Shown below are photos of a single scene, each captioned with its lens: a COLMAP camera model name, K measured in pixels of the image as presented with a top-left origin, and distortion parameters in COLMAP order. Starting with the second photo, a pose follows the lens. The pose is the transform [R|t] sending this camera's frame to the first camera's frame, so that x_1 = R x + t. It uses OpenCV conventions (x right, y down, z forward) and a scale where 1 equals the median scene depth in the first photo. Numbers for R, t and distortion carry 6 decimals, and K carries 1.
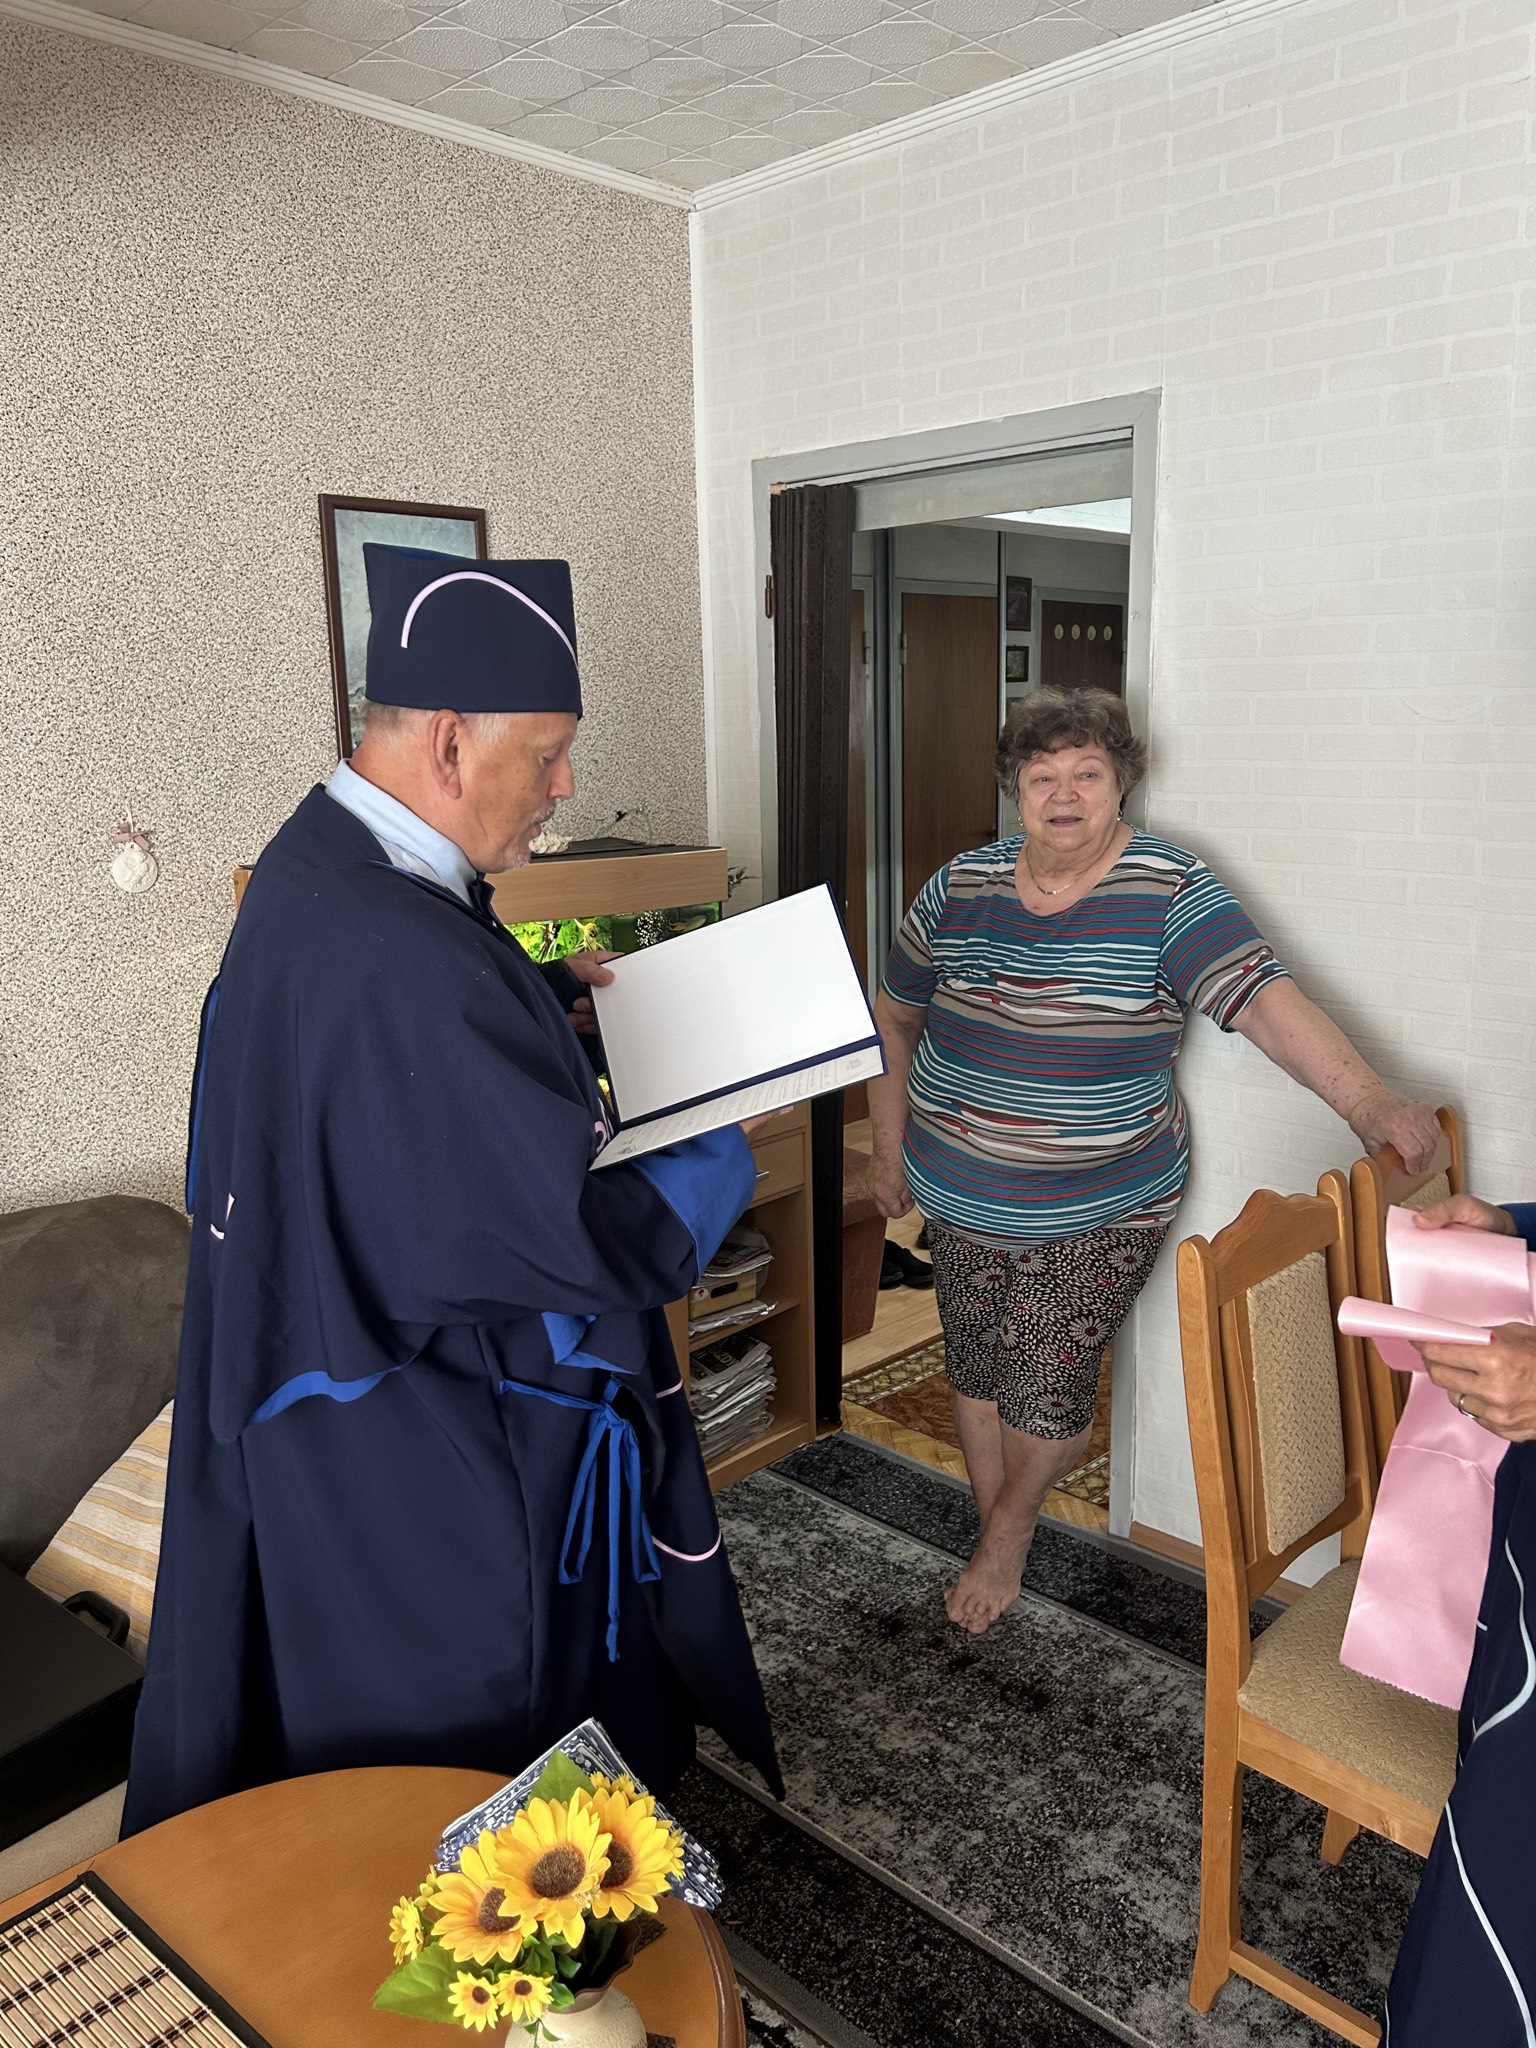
lens RADIAL K [[1560.7, 0, 774.0], [0, 1560.7, 1026.6], [0, 0, 1]] dist [0.045716, -0.047496]
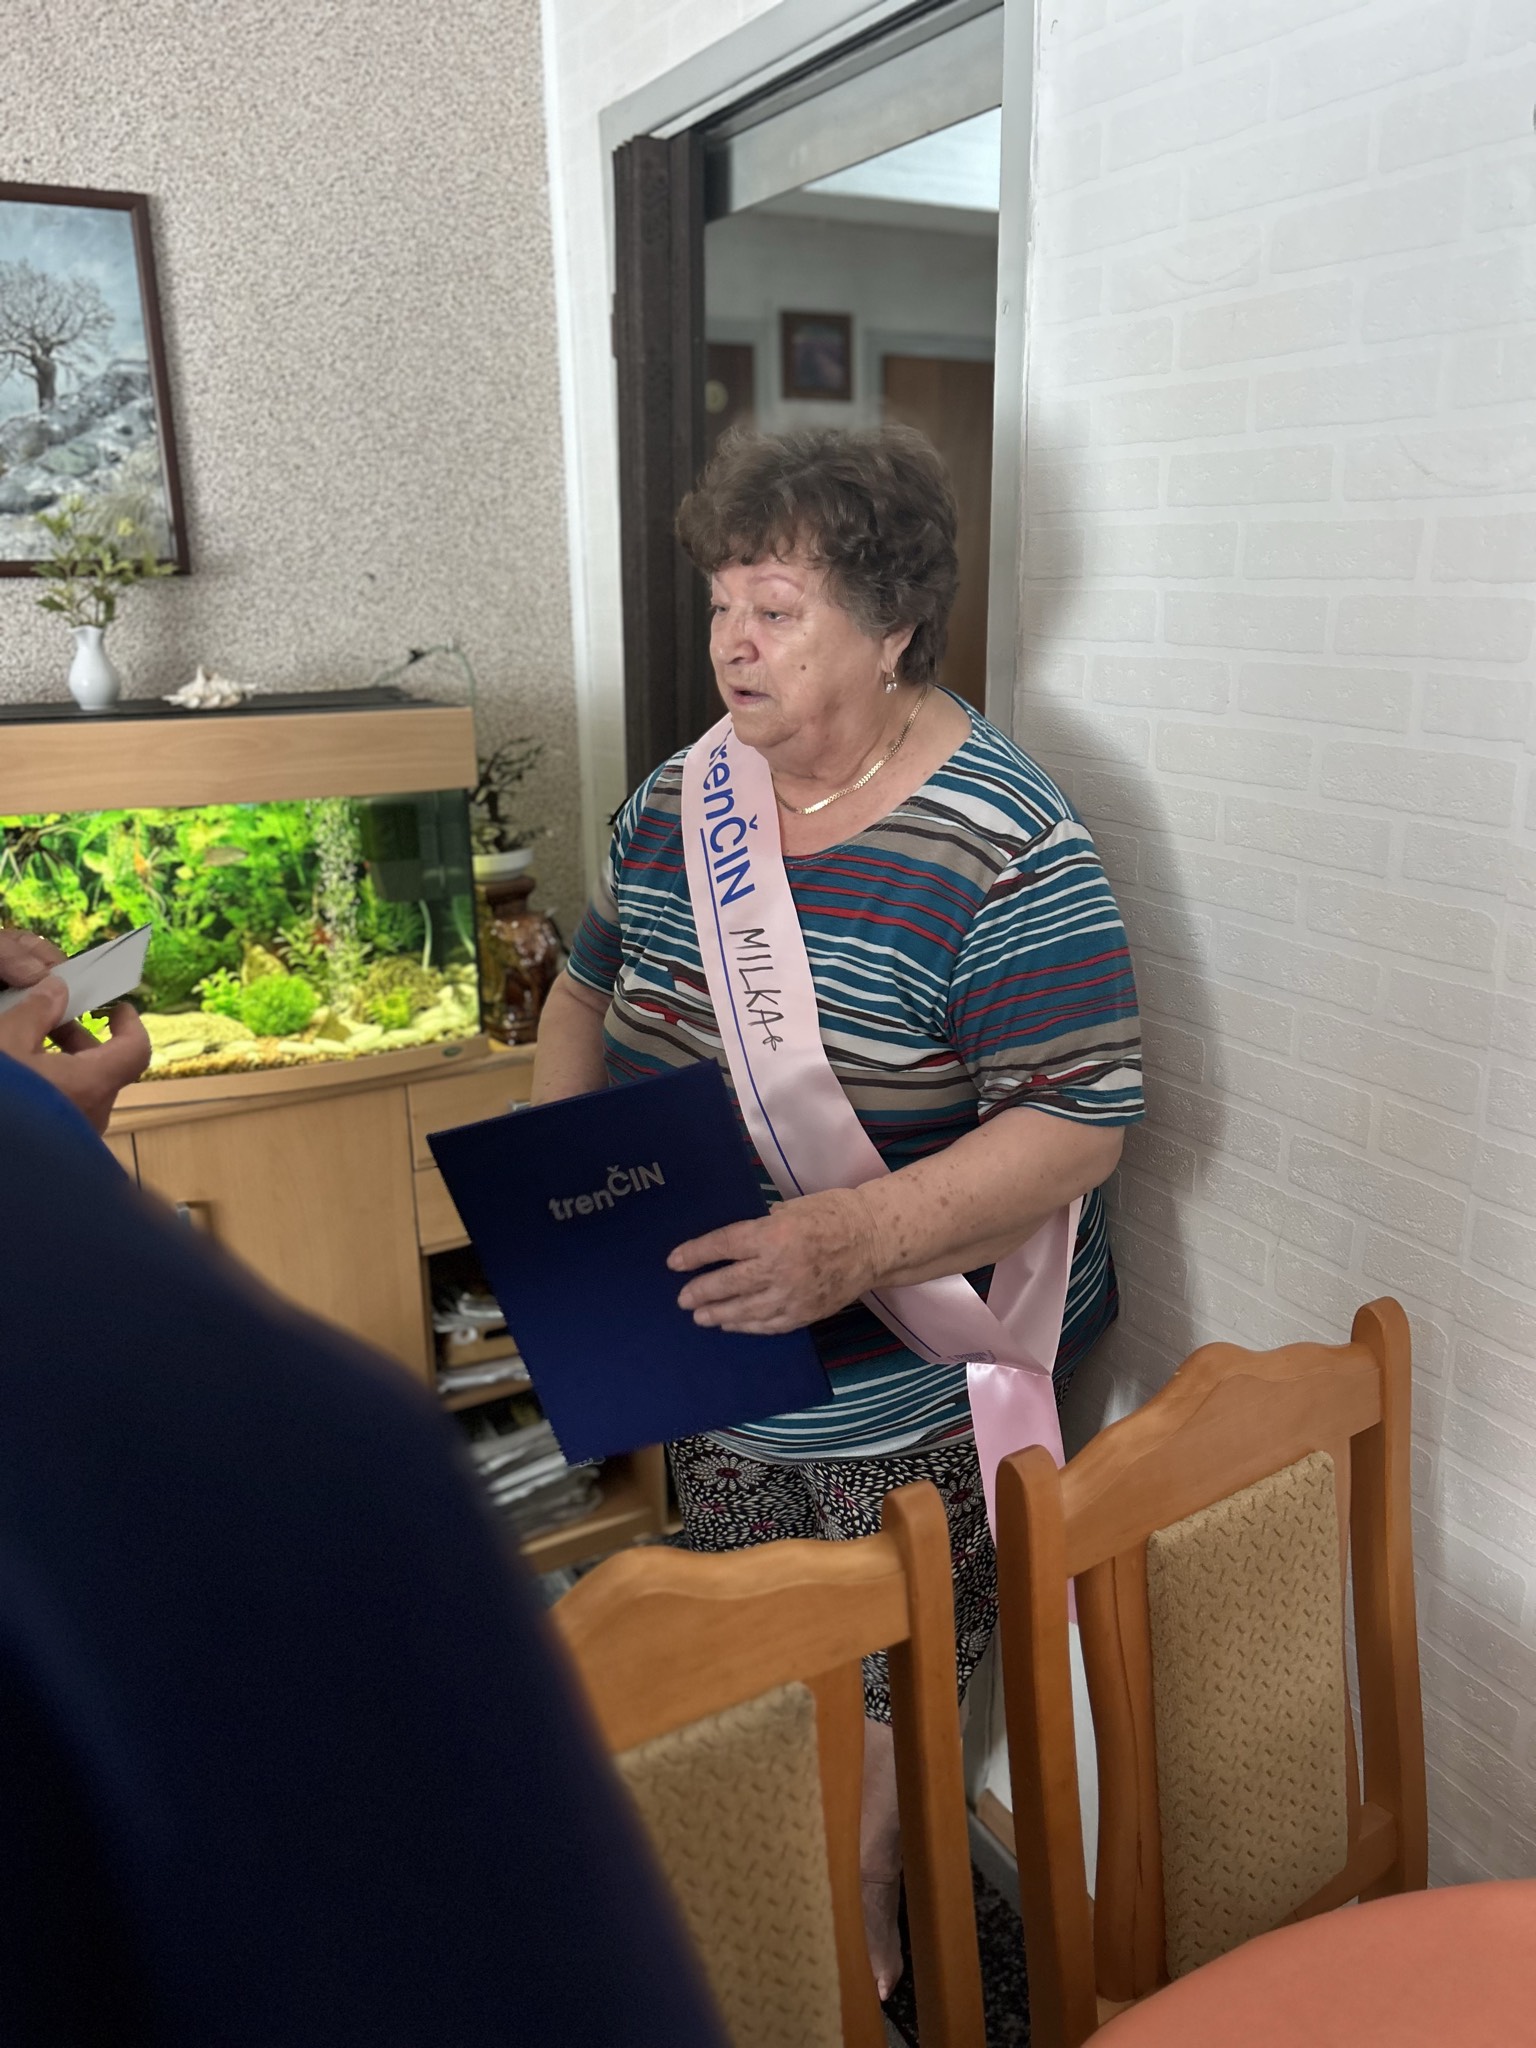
lens RADIAL K [[1560.7, 0, 764.9], [0, 1560.7, 1031.3], [0, 0, 1]] dist [0.045716, -0.047496]
pose [[0.953497, 0.093573, -0.286509, 0.326902], [-0.065719, 0.992261, 0.105356, -0.061726], [0.294150, -0.081628, 0.952267, 0.424129]]
